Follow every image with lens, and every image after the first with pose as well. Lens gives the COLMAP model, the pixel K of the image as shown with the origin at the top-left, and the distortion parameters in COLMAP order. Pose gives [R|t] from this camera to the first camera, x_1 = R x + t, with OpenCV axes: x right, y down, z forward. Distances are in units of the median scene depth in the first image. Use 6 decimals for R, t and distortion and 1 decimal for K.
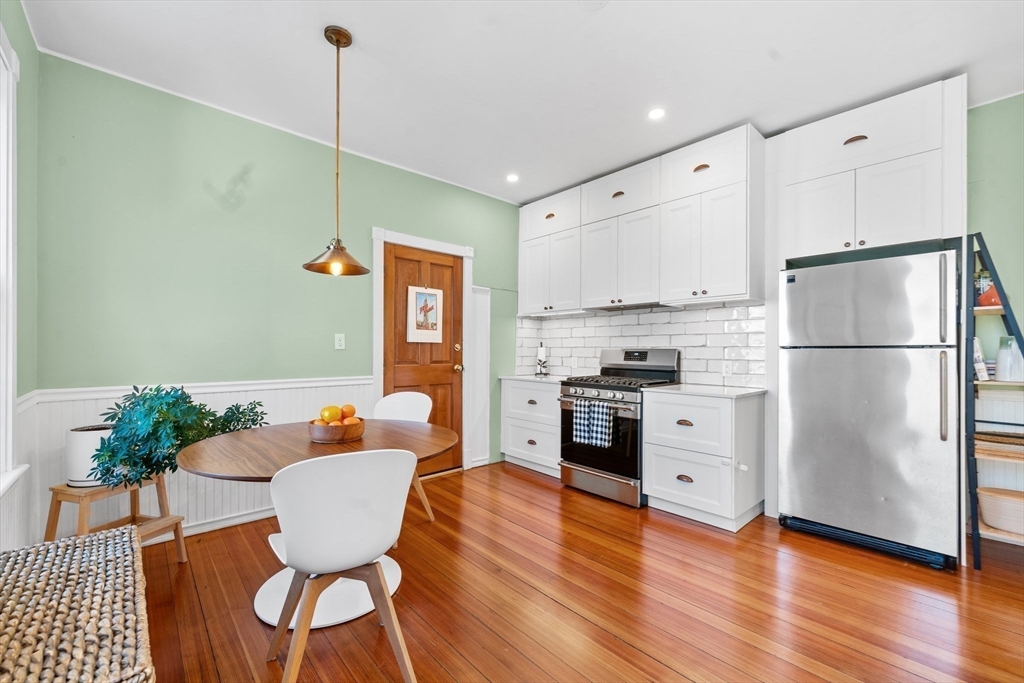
lens RADIAL K [[416.3, 0, 515.2], [0, 416.3, 348.0], [0, 0, 1]] dist [-0.008908, 0.000063]
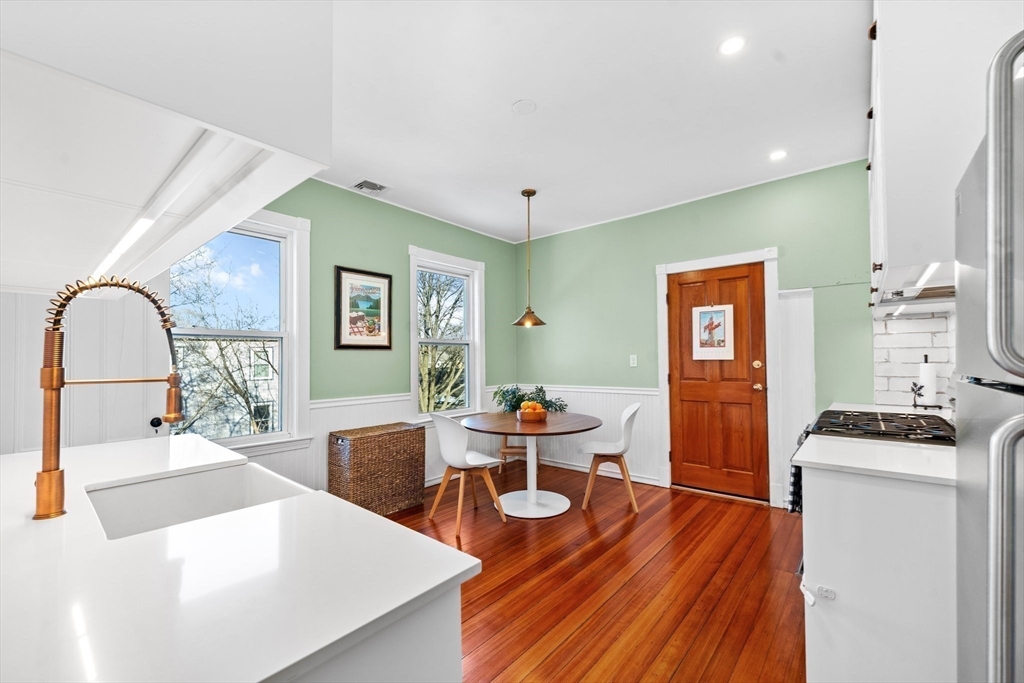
lens RADIAL K [[420.5, 0, 510.7], [0, 420.5, 346.4], [0, 0, 1]] dist [0.003254, 0.000152]
pose [[0.122015, -0.034199, -0.991939, 0.780651], [0.017291, 0.999328, -0.032326, -0.022228], [0.992378, -0.013208, 0.122524, 0.407044]]
